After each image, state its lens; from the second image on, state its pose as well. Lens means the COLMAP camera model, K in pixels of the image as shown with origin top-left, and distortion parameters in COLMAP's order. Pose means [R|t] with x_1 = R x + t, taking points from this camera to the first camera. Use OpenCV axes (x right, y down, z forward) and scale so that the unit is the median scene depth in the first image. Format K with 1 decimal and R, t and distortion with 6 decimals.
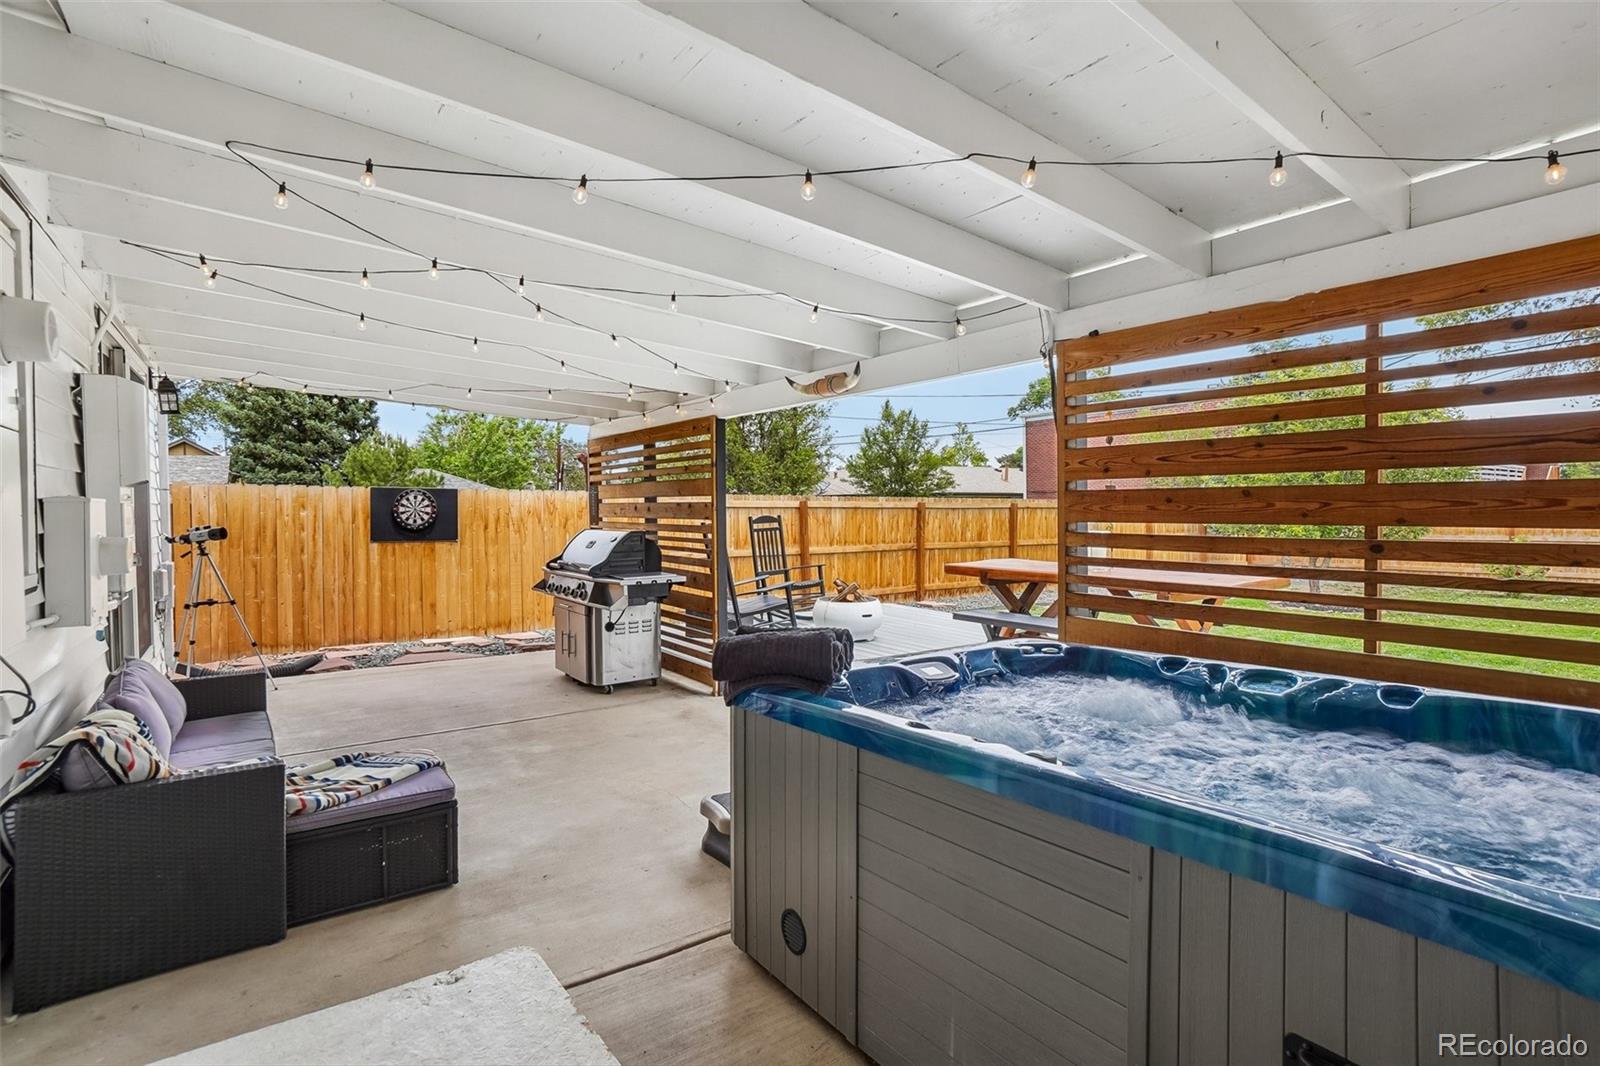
lens RADIAL K [[772.3, 0, 770.4], [0, 772.3, 520.0], [0, 0, 1]] dist [-0.002606, 0.002631]
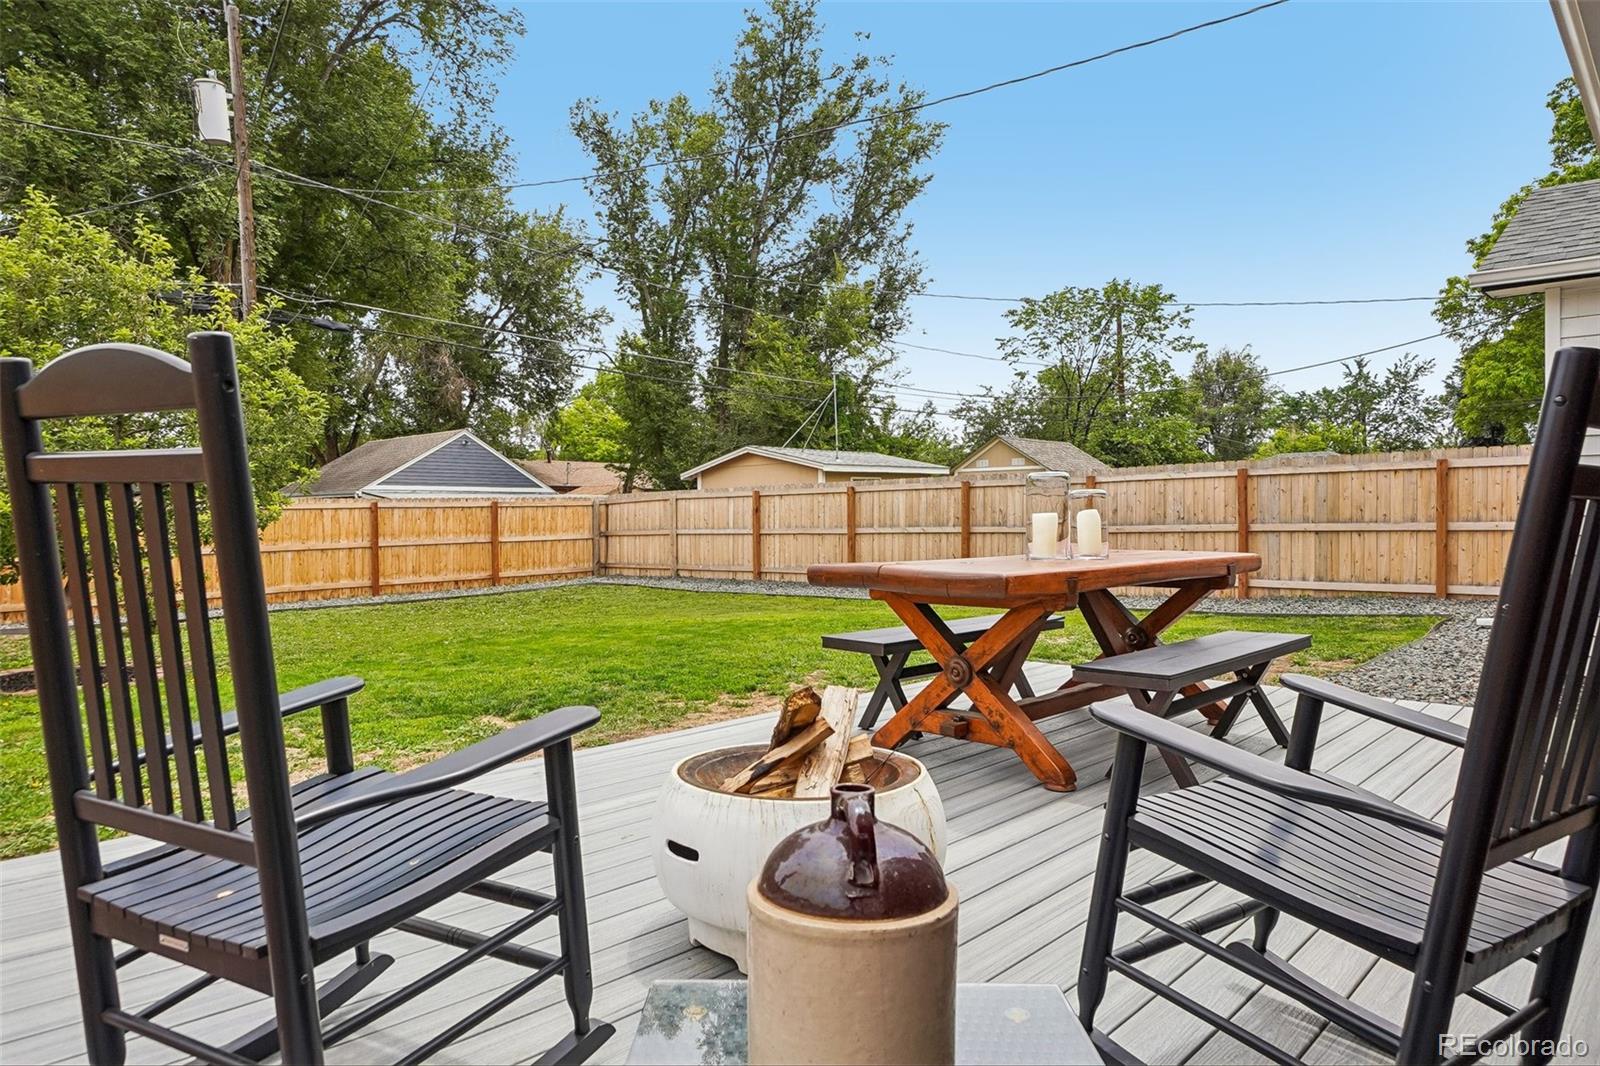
lens RADIAL K [[1009.4, 0, 806.3], [0, 1009.4, 523.8], [0, 0, 1]] dist [0.003854, -0.004655]
pose [[-0.223934, 0.006214, 0.974585, -0.122395], [0.027043, 0.999634, -0.000160, 0.014677], [-0.974229, 0.026320, -0.224020, 0.618663]]
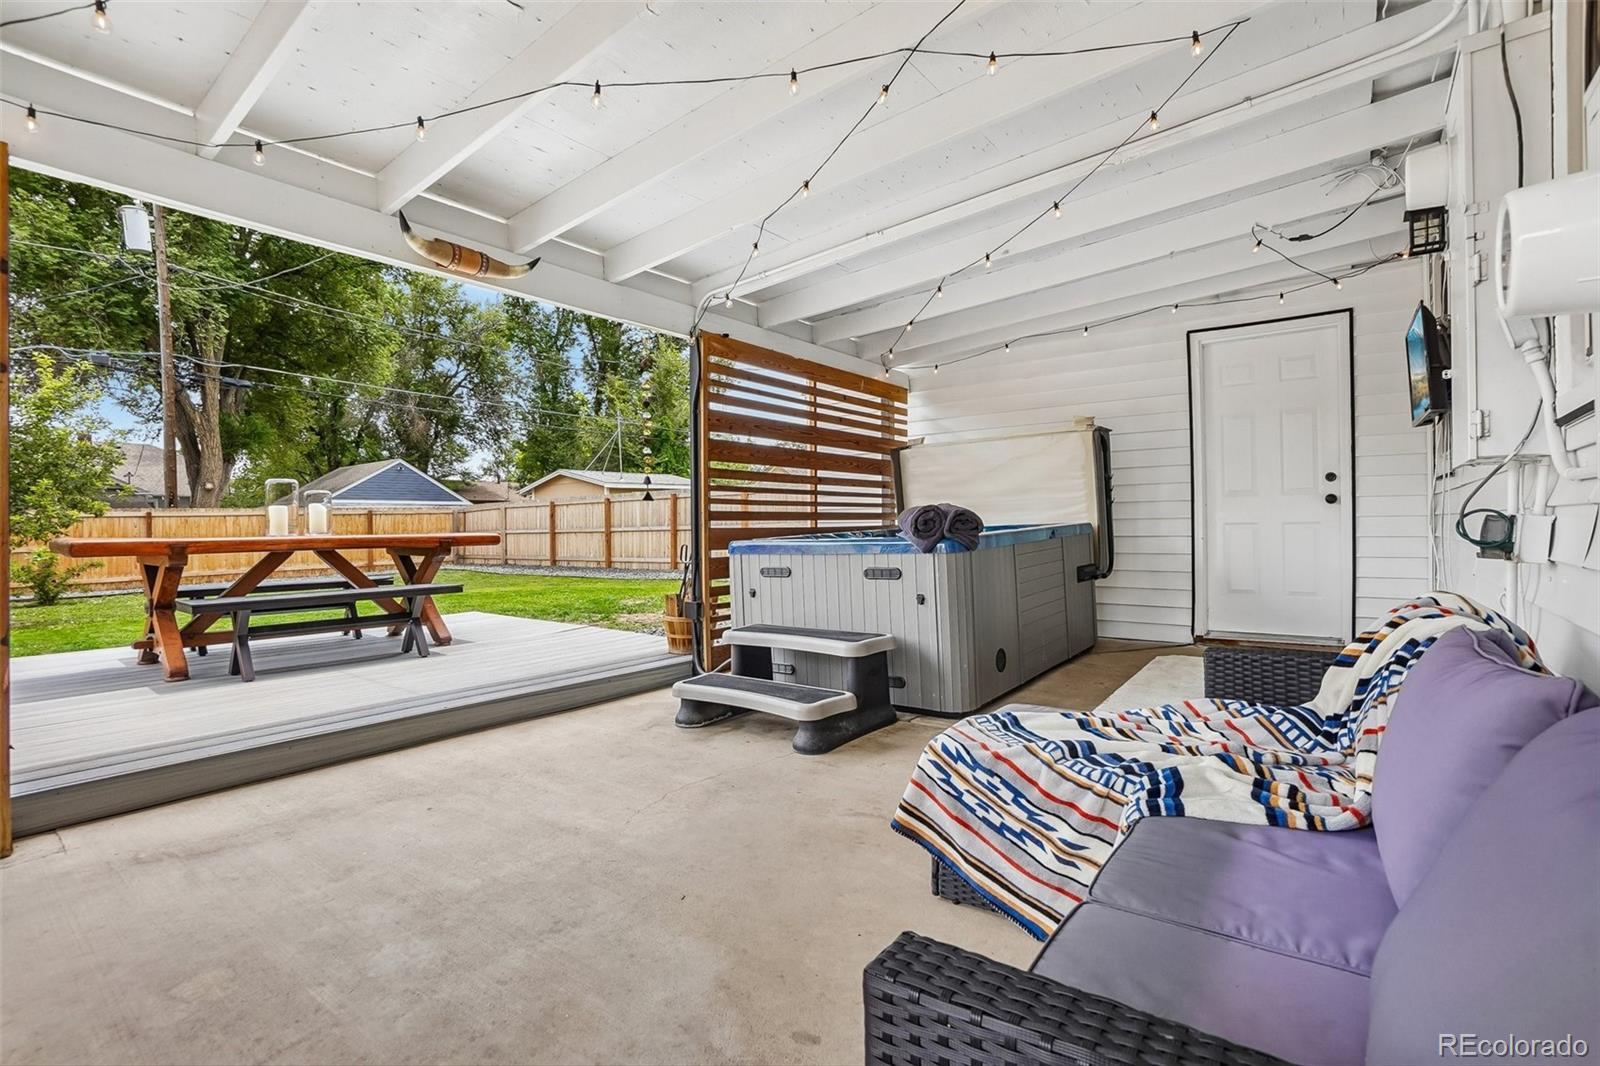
lens RADIAL K [[741.5, 0, 788.9], [0, 741.5, 523.2], [0, 0, 1]] dist [-0.044115, 0.014210]
pose [[-0.283109, 0.014857, 0.958973, -0.240553], [0.032210, 0.999463, -0.005976, 0.032764], [-0.958547, 0.029196, -0.283435, 0.318937]]
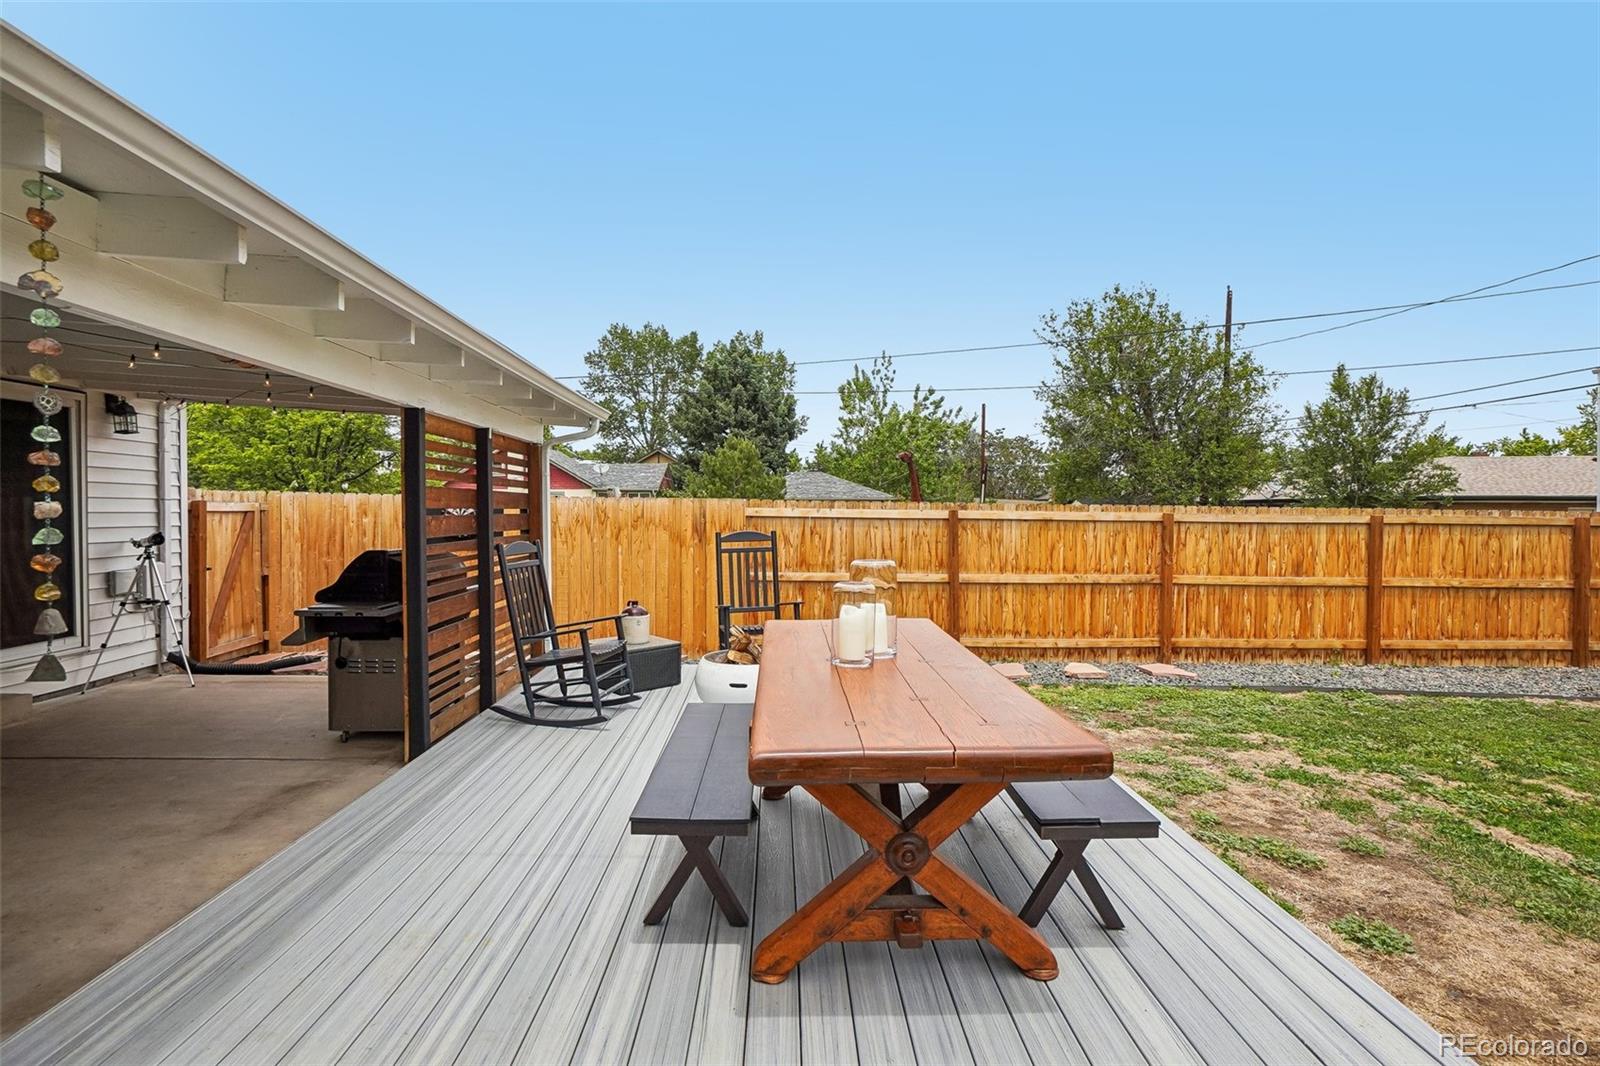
lens RADIAL K [[824.8, 0, 786.2], [0, 824.8, 533.1], [0, 0, 1]] dist [-0.028920, 0.015364]
pose [[0.837646, 0.024442, -0.545666, 0.307657], [-0.018430, 0.999694, 0.016488, -0.011975], [0.545902, -0.003755, 0.837841, 0.235503]]
